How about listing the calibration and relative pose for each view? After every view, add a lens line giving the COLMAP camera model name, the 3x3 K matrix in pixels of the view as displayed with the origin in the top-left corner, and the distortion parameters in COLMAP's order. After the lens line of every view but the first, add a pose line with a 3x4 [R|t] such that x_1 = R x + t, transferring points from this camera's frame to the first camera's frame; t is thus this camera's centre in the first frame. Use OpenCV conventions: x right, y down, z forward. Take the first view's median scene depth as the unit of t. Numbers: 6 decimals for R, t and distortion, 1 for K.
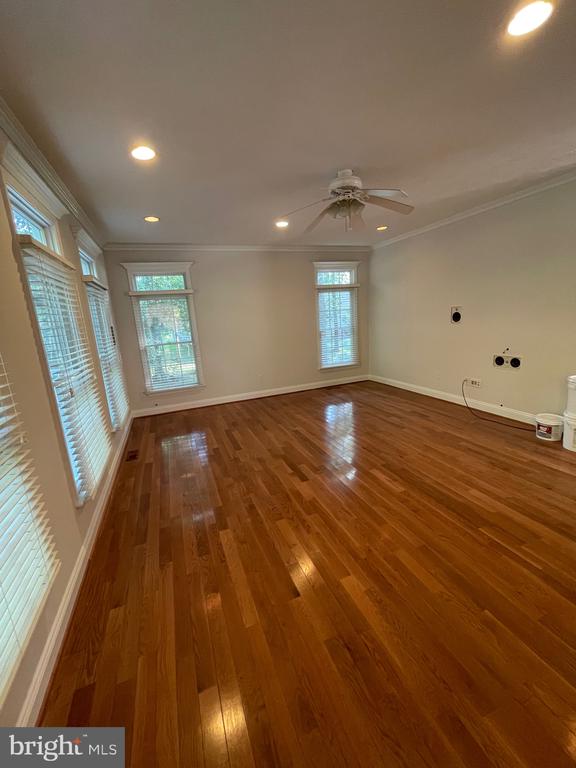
lens RADIAL K [[311.9, 0, 287.0], [0, 311.9, 381.8], [0, 0, 1]] dist [0.013044, 0.000038]
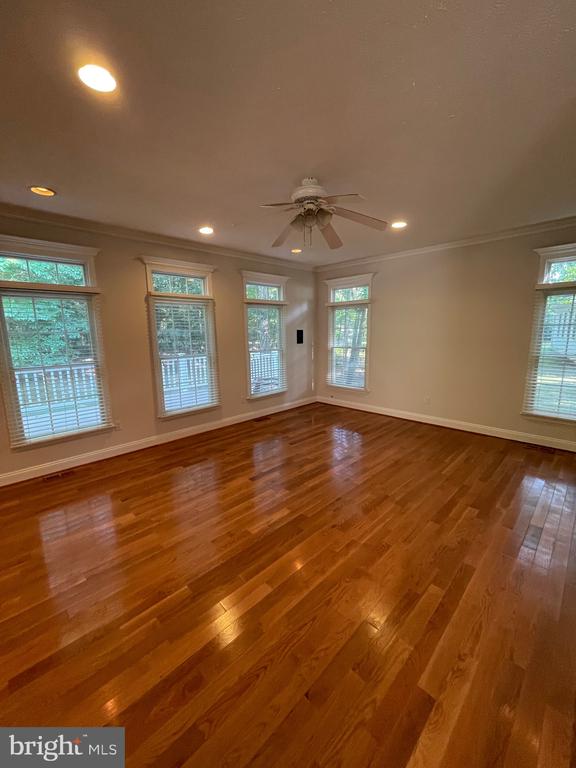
lens RADIAL K [[309.7, 0, 284.6], [0, 309.7, 382.2], [0, 0, 1]] dist [-0.000808, 0.000038]
pose [[0.397575, 0.215332, -0.891945, 0.710492], [-0.211695, 0.967375, 0.139181, -0.135575], [0.892815, 0.133486, 0.430189, 0.414983]]
